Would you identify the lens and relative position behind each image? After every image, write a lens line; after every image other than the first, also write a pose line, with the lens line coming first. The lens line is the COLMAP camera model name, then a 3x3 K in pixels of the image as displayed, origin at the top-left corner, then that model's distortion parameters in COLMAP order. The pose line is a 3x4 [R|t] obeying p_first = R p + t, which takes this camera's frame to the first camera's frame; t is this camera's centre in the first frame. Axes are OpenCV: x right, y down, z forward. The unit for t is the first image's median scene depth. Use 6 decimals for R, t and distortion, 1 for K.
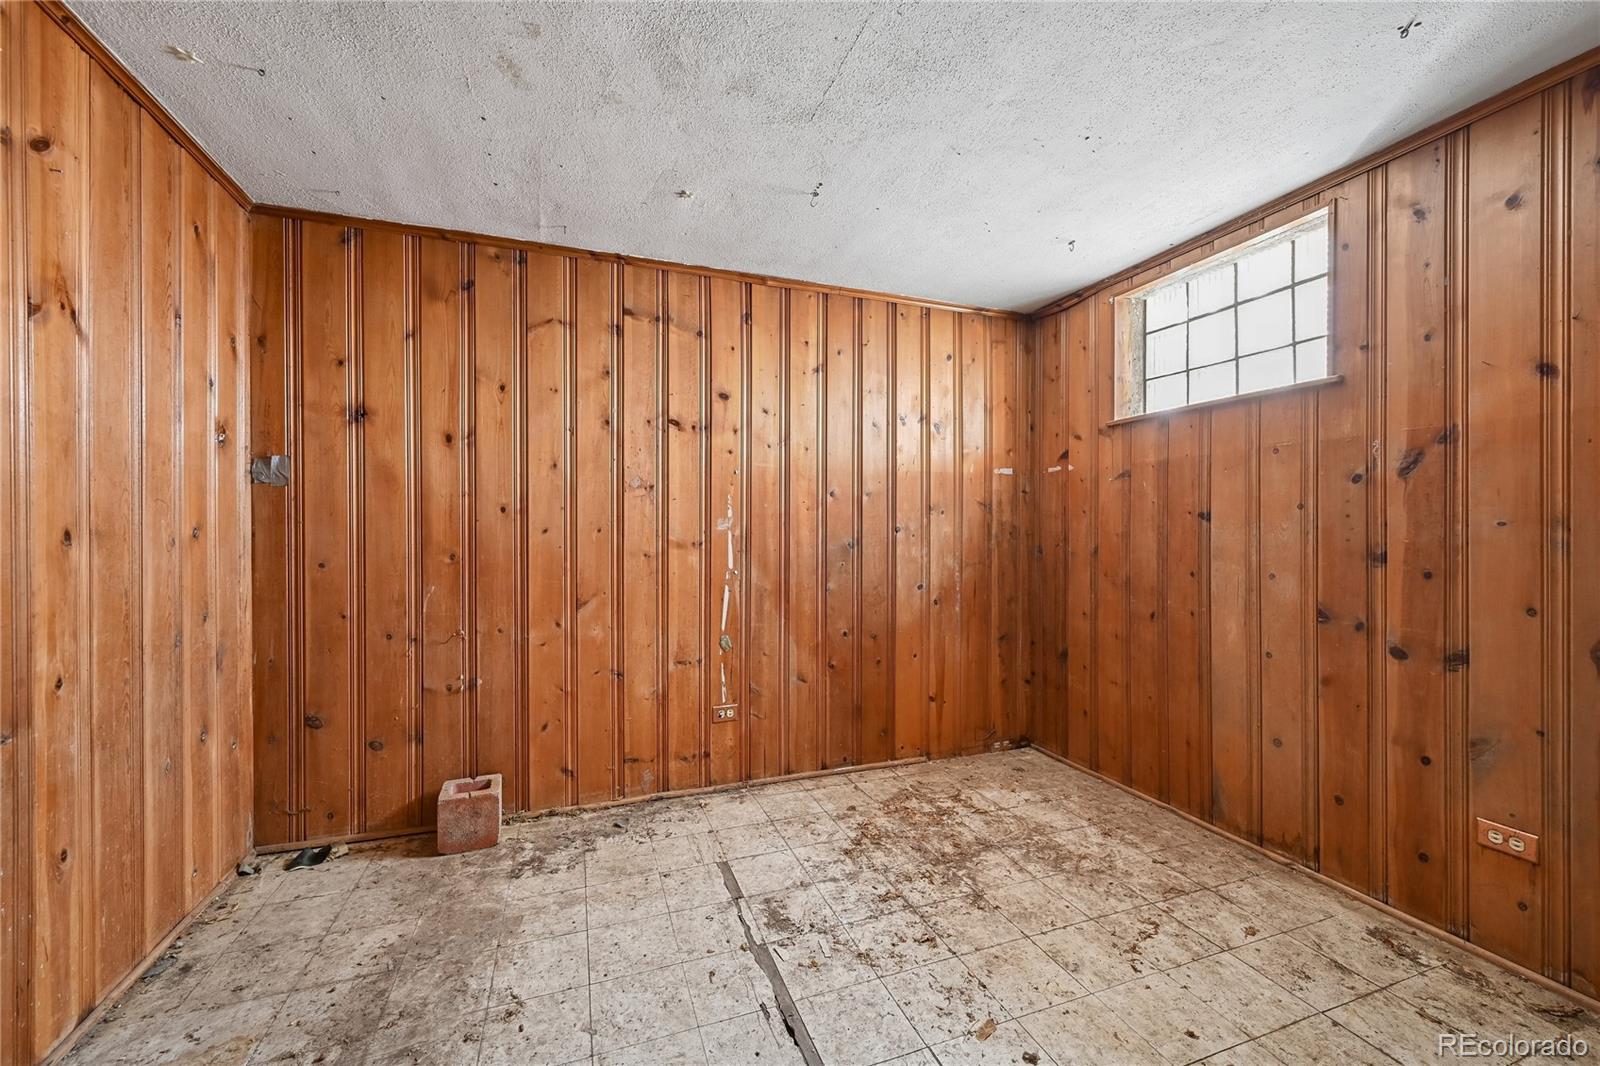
lens RADIAL K [[635.8, 0, 797.3], [0, 635.8, 531.2], [0, 0, 1]] dist [-0.000399, 0.000248]
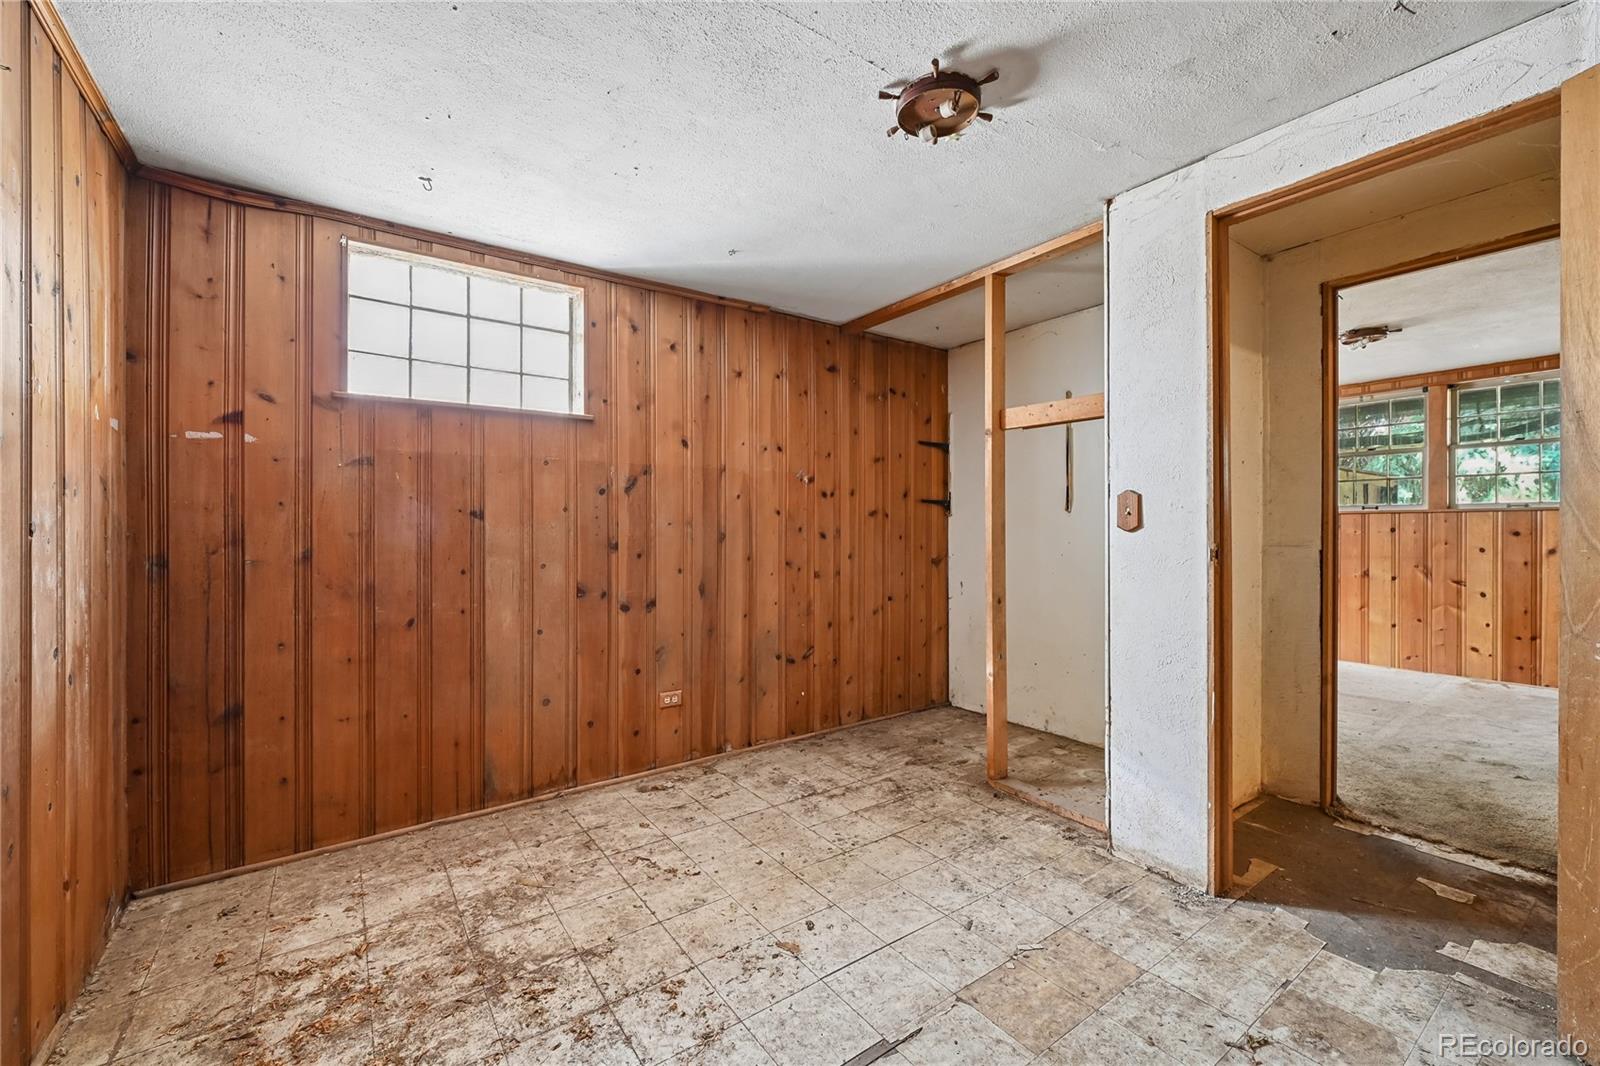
lens RADIAL K [[682.0, 0, 783.6], [0, 682.0, 527.7], [0, 0, 1]] dist [0.001044, 0.000407]
pose [[-0.277890, 0.002566, 0.960610, -0.617354], [0.007077, 0.999975, -0.000623, 0.001878], [-0.960587, 0.006625, -0.277901, 0.907308]]
